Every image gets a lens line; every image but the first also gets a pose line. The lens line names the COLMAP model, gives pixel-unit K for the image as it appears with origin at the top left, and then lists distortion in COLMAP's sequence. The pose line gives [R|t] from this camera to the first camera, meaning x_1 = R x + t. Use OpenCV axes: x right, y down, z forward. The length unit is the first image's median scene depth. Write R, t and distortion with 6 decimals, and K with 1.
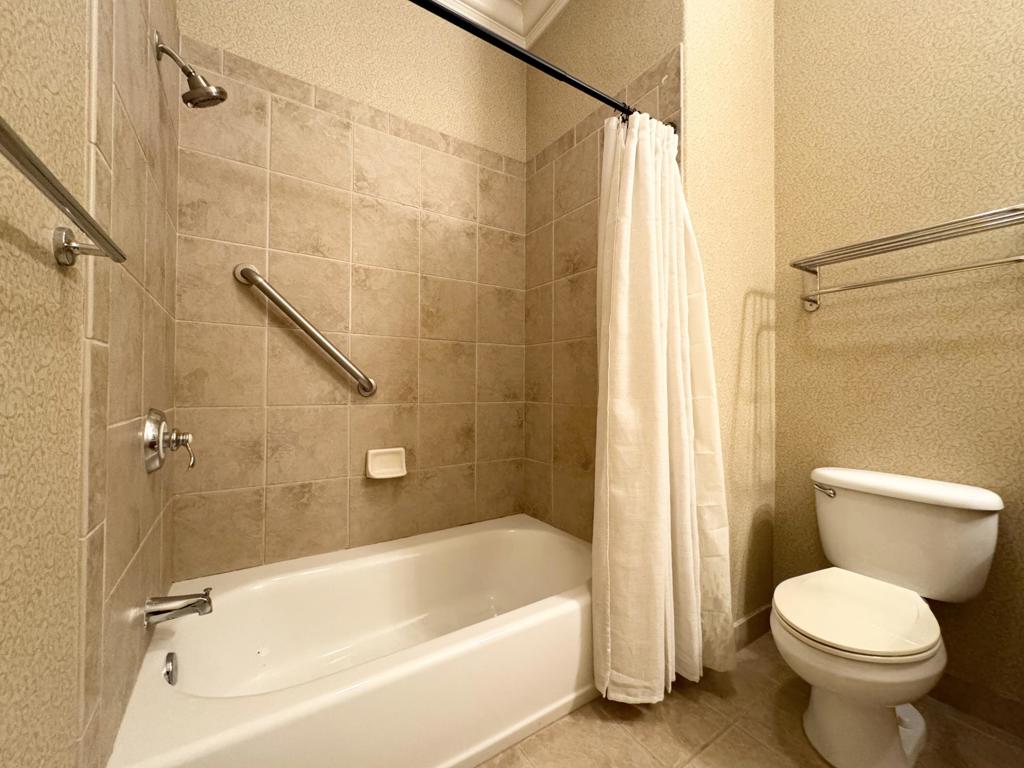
lens RADIAL K [[406.8, 0, 509.9], [0, 406.8, 383.5], [0, 0, 1]] dist [-0.002118, 0.000270]
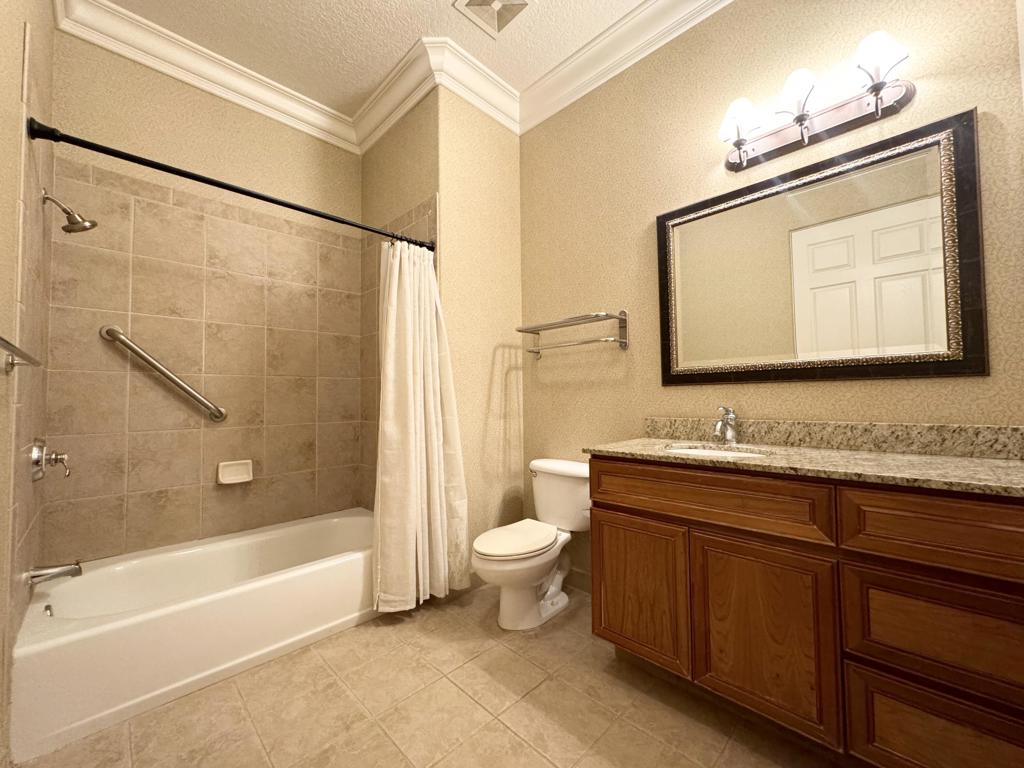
lens RADIAL K [[406.8, 0, 509.9], [0, 406.8, 383.5], [0, 0, 1]] dist [-0.002118, 0.000270]
pose [[0.978988, -0.009665, 0.203688, 0.338074], [0.015150, 0.999563, -0.025390, -0.048483], [-0.203354, 0.027942, 0.978707, -0.531535]]
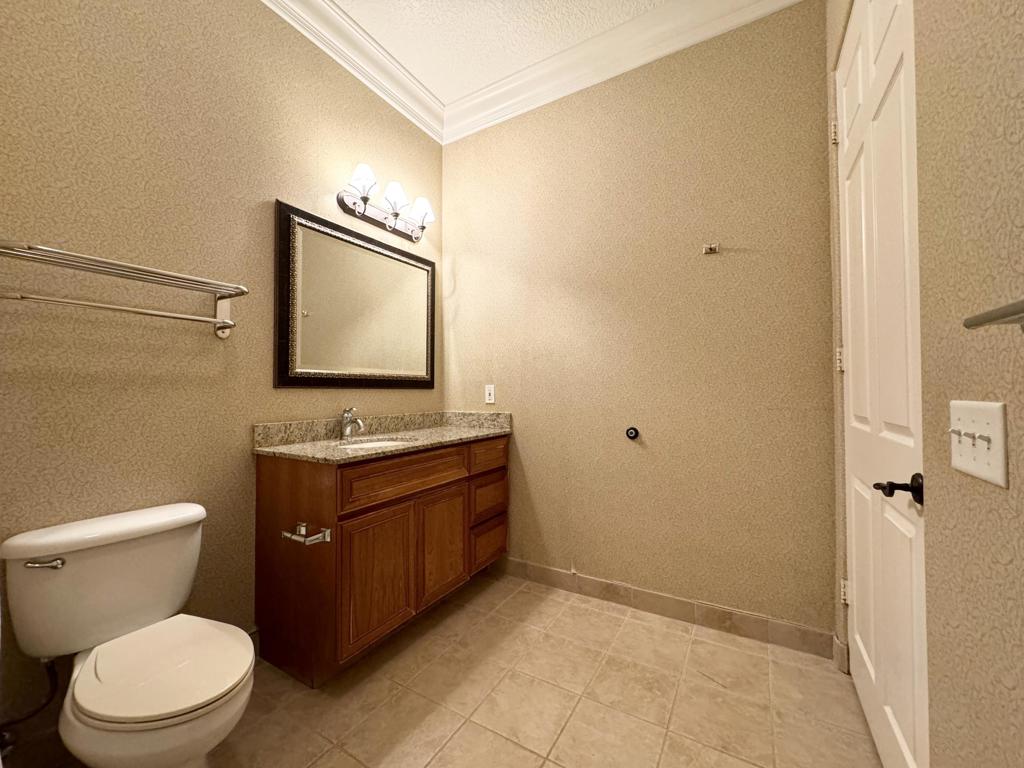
lens RADIAL K [[406.8, 0, 509.9], [0, 406.8, 383.5], [0, 0, 1]] dist [-0.002118, 0.000270]
pose [[-0.434139, 0.032386, 0.900264, -0.256119], [0.010085, 0.999466, -0.031091, -0.035585], [-0.900790, -0.004419, -0.434233, 0.522519]]
